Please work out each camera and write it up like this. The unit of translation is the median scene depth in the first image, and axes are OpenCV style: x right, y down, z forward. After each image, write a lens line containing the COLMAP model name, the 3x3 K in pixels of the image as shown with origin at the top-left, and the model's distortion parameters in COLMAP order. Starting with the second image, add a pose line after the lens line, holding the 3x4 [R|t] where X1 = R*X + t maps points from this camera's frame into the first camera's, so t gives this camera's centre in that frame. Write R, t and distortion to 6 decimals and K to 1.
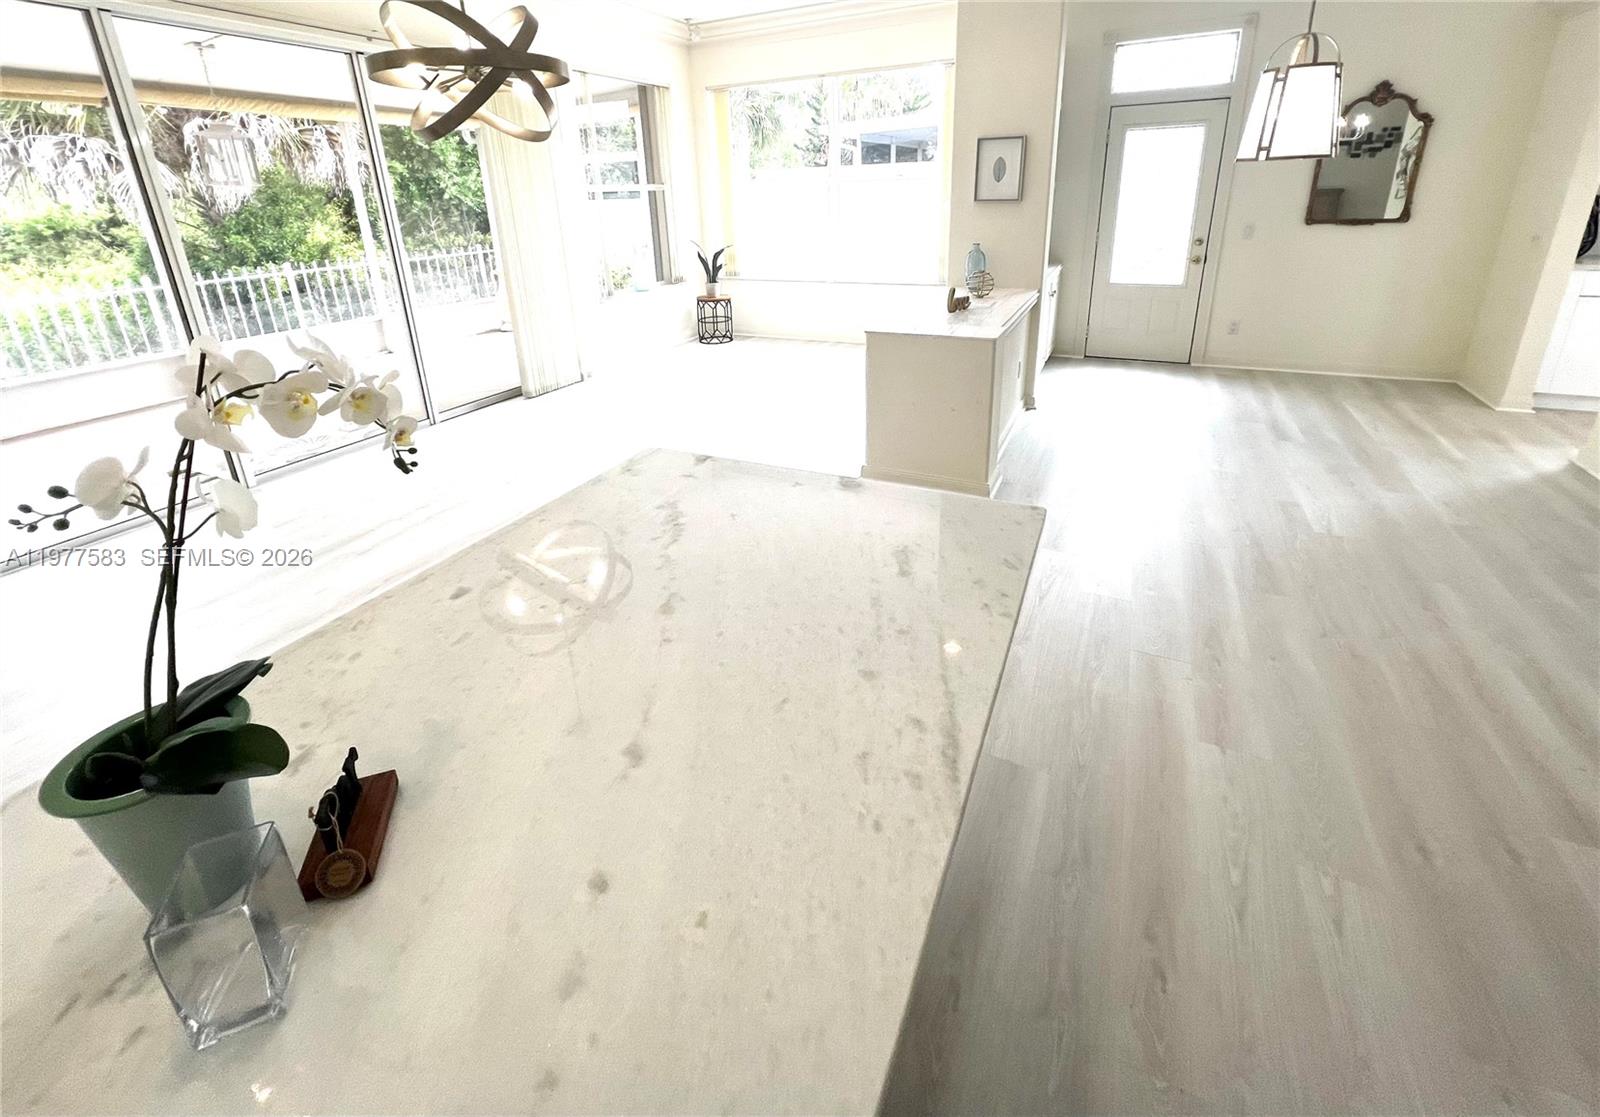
lens RADIAL K [[683.7, 0, 802.4], [0, 683.7, 423.4], [0, 0, 1]] dist [-0.011115, 0.002960]
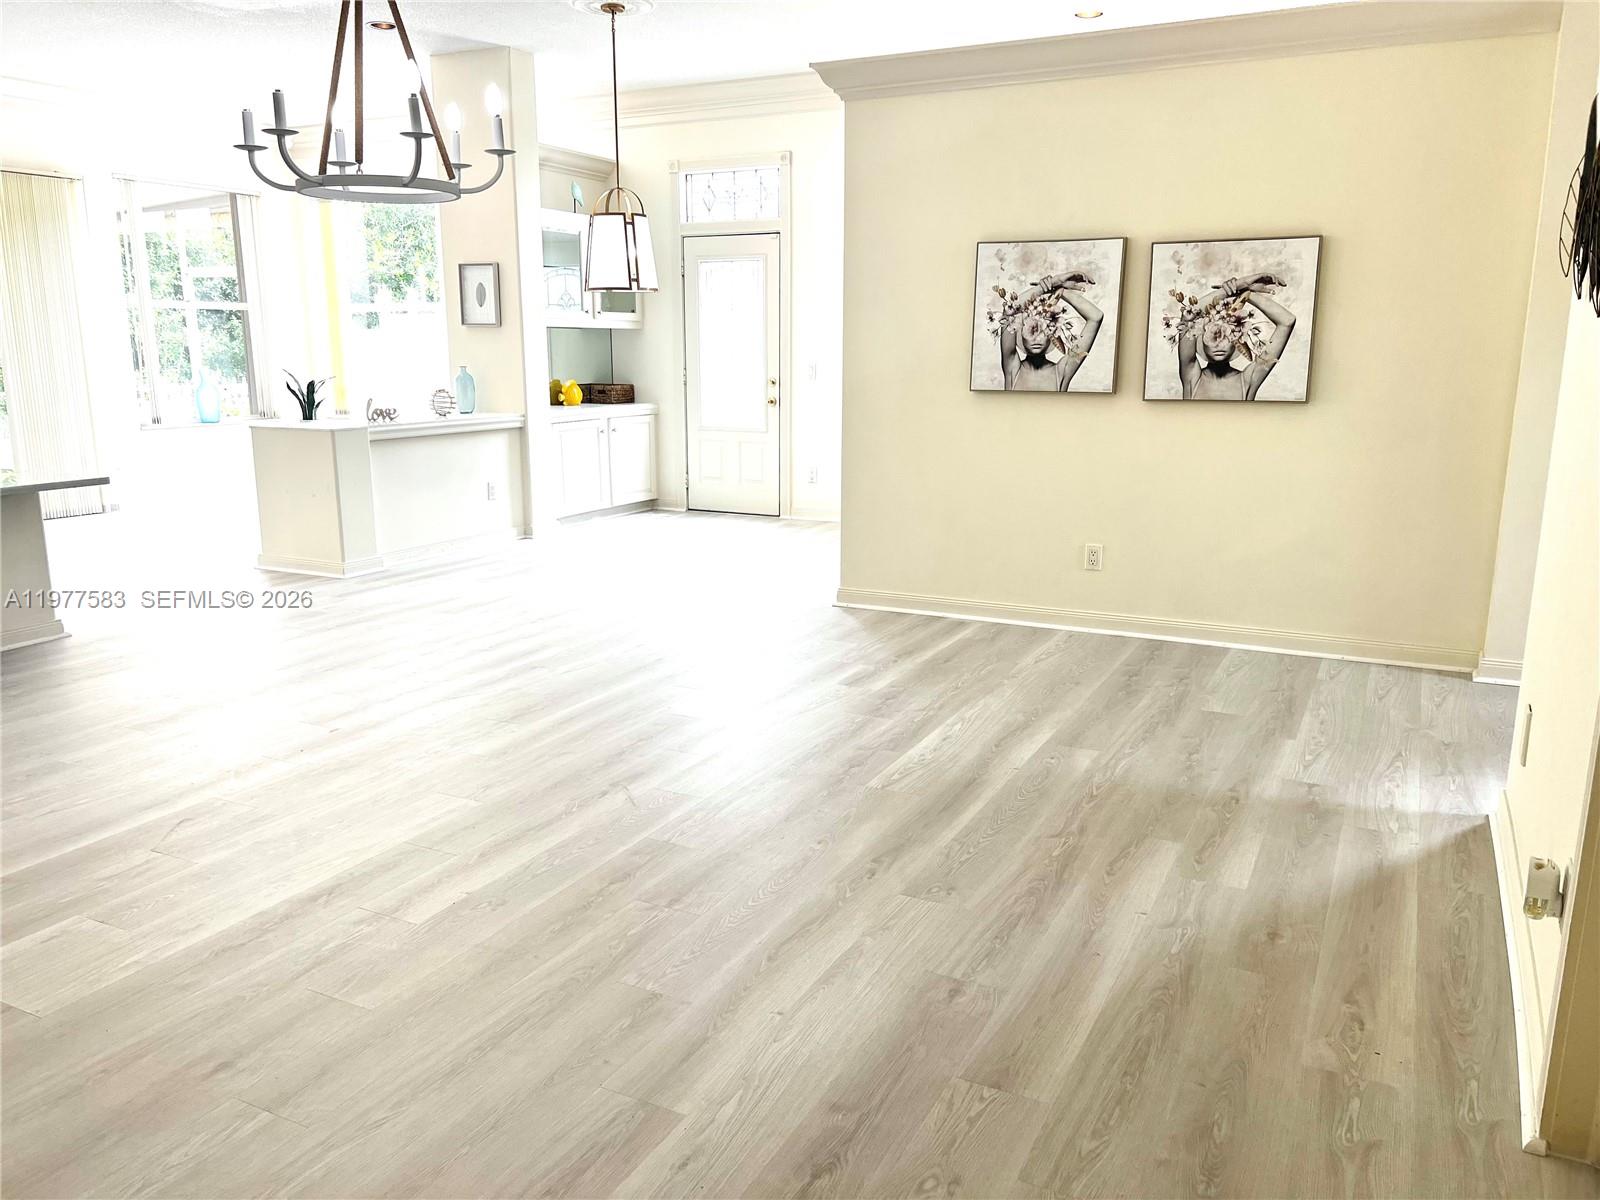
lens RADIAL K [[1211.4, 0, 805.3], [0, 1211.4, 607.7], [0, 0, 1]] dist [0.012238, 0.000334]
pose [[0.999269, 0.038235, -0.000329, 0.538294], [-0.038023, 0.992753, -0.114000, 0.186938], [-0.004033, 0.113929, 0.993481, -0.500596]]
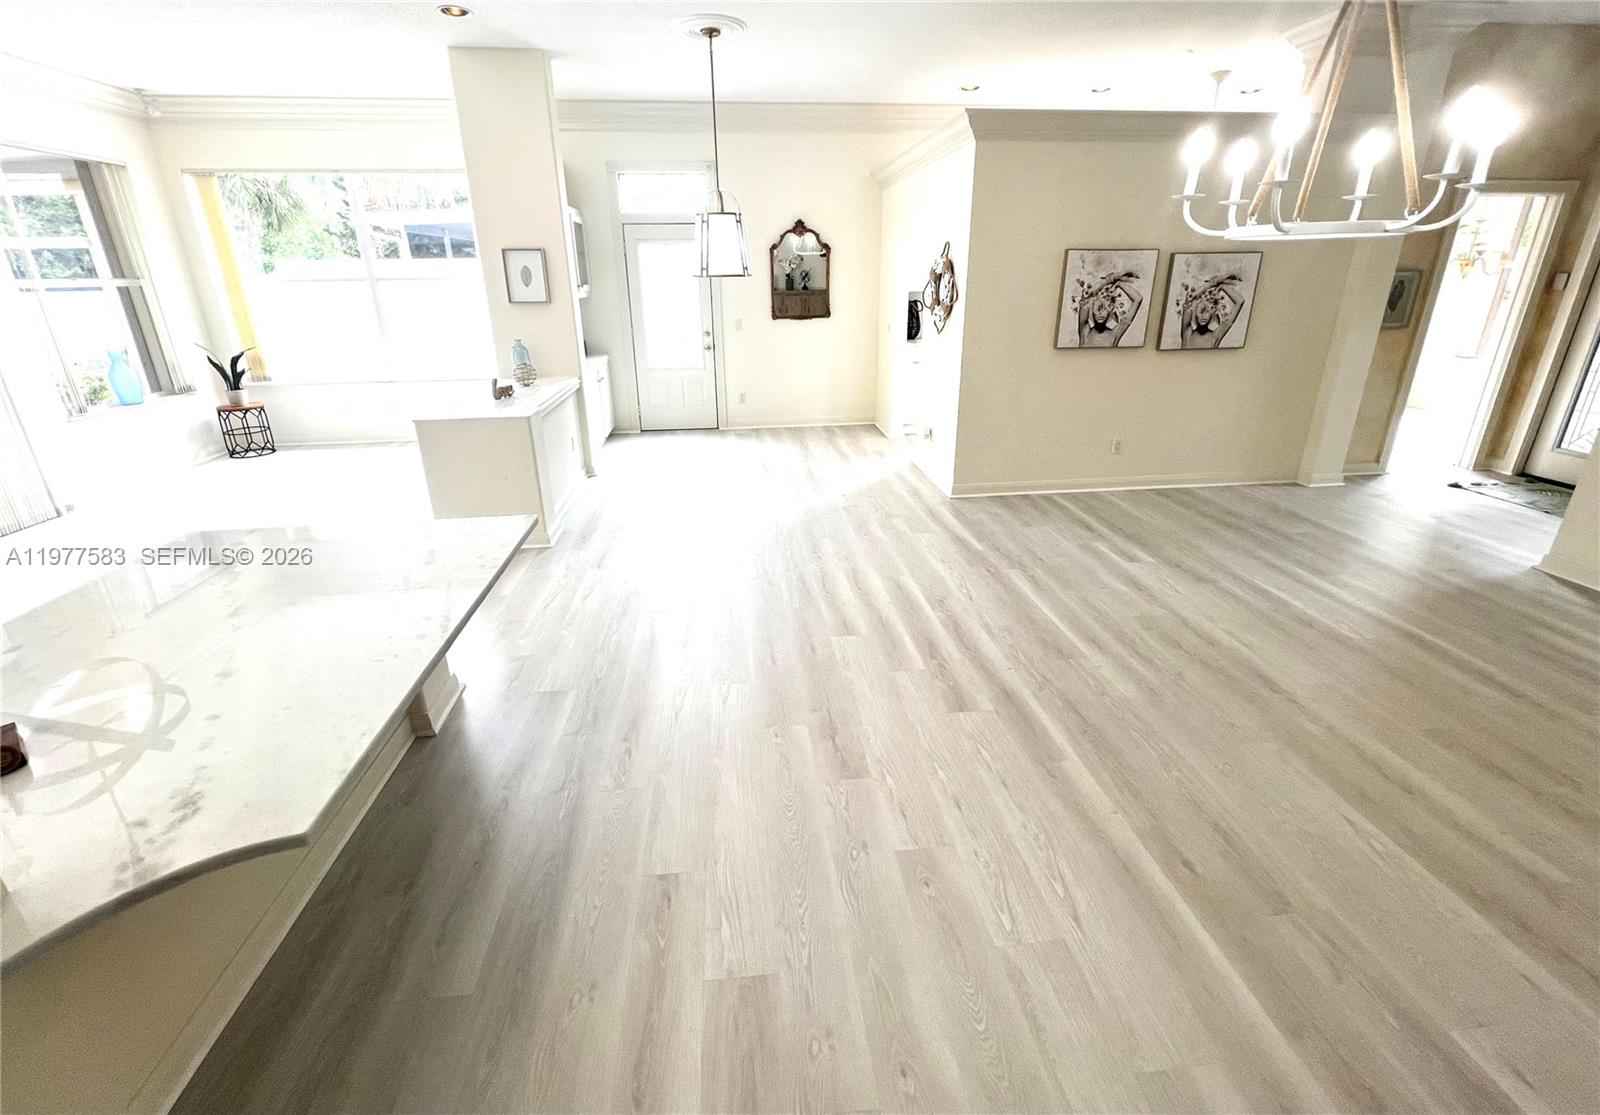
lens RADIAL K [[683.7, 0, 814.1], [0, 683.7, 524.4], [0, 0, 1]] dist [-0.011115, 0.002960]
pose [[0.842075, -0.162148, 0.514410, 0.023430], [0.156056, 0.986193, 0.055399, 0.041190], [-0.516291, 0.033627, 0.855753, -0.164885]]
